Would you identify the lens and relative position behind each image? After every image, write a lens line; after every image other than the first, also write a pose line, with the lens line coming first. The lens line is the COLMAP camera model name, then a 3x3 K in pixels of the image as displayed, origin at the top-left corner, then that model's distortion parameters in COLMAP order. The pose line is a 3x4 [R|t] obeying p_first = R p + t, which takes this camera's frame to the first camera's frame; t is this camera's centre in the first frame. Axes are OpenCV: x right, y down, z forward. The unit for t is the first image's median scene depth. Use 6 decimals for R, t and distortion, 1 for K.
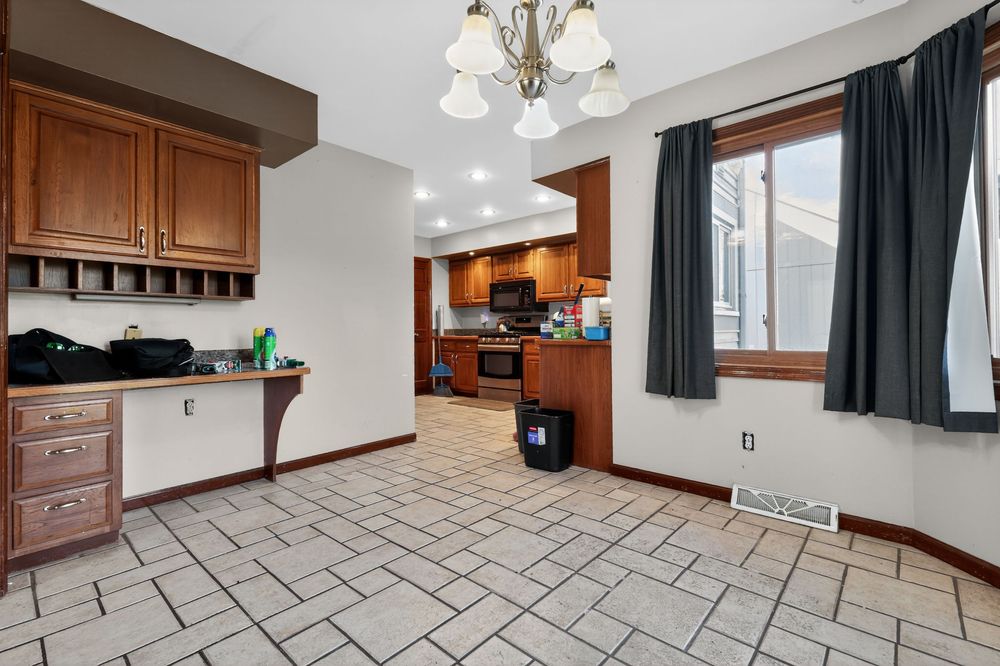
lens RADIAL K [[439.2, 0, 500.6], [0, 439.2, 331.0], [0, 0, 1]] dist [0.001834, -0.000218]
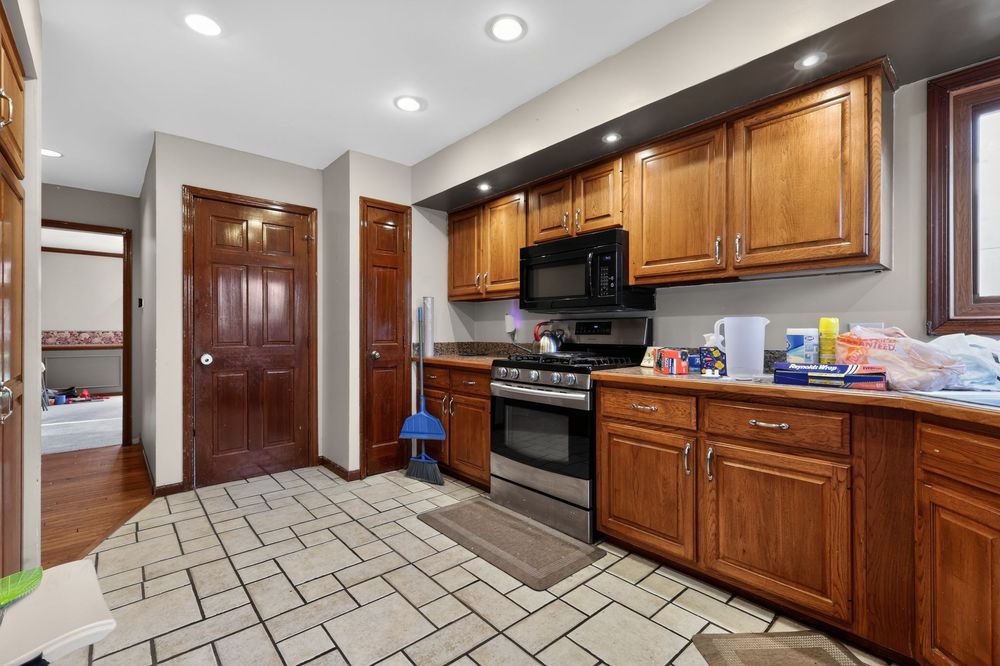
lens RADIAL K [[439.2, 0, 501.9], [0, 439.2, 337.2], [0, 0, 1]] dist [0.001834, -0.000218]
pose [[0.993865, 0.013879, -0.109726, 0.007842], [-0.013257, 0.999892, 0.006397, -0.017041], [0.109803, -0.004903, 0.993941, 0.539514]]
